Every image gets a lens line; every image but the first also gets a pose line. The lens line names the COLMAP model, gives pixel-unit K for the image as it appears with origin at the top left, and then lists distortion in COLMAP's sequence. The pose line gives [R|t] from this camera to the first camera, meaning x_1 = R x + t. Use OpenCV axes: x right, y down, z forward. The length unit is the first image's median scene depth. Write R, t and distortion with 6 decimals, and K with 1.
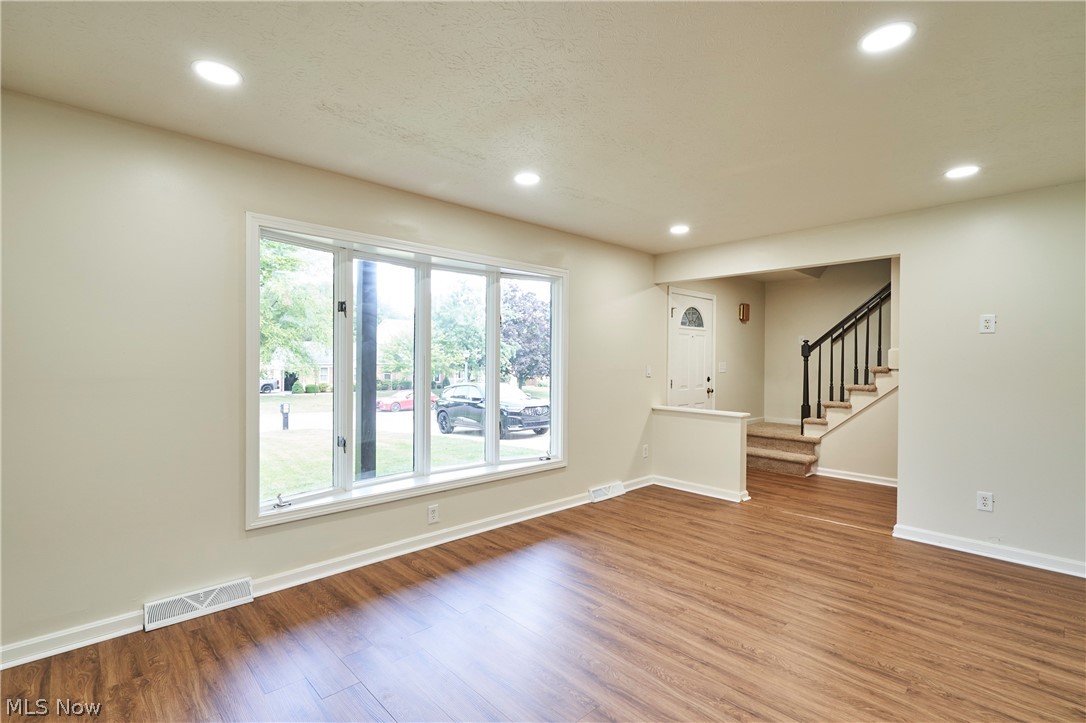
lens RADIAL K [[504.4, 0, 541.4], [0, 504.4, 360.0], [0, 0, 1]] dist [0.000268, 0.000137]
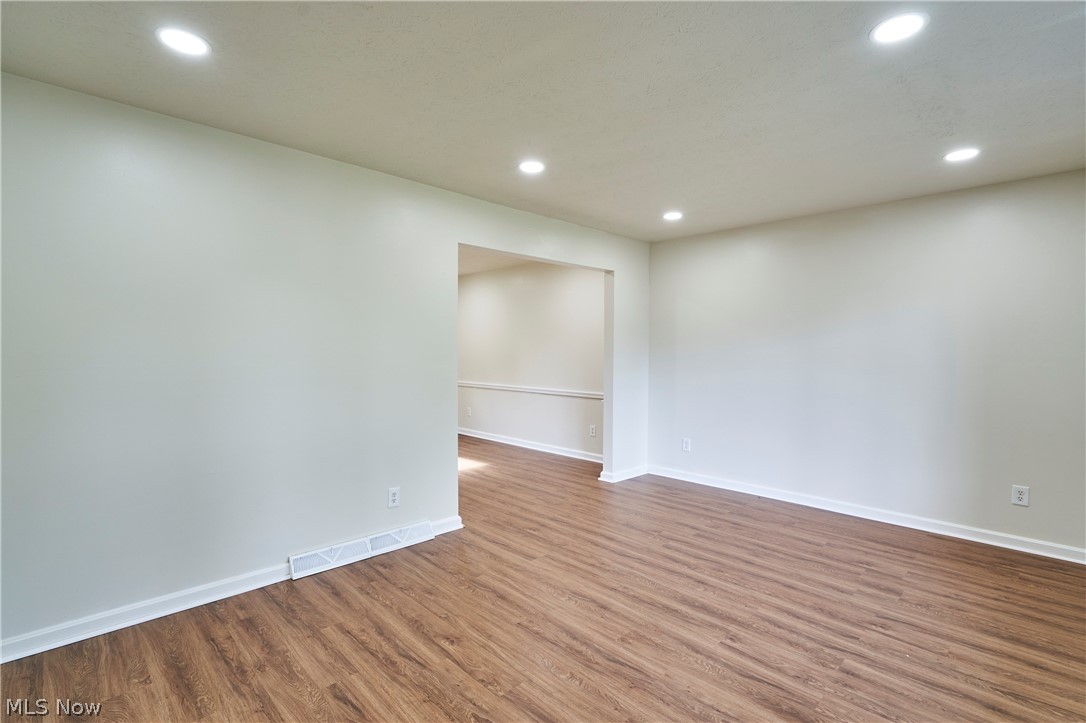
lens RADIAL K [[504.4, 0, 544.0], [0, 504.4, 359.2], [0, 0, 1]] dist [0.000268, 0.000137]
pose [[-0.999666, -0.010275, -0.023701, 0.456199], [-0.010709, 0.999776, 0.018258, 0.006193], [0.023508, 0.018506, -0.999552, 1.915882]]
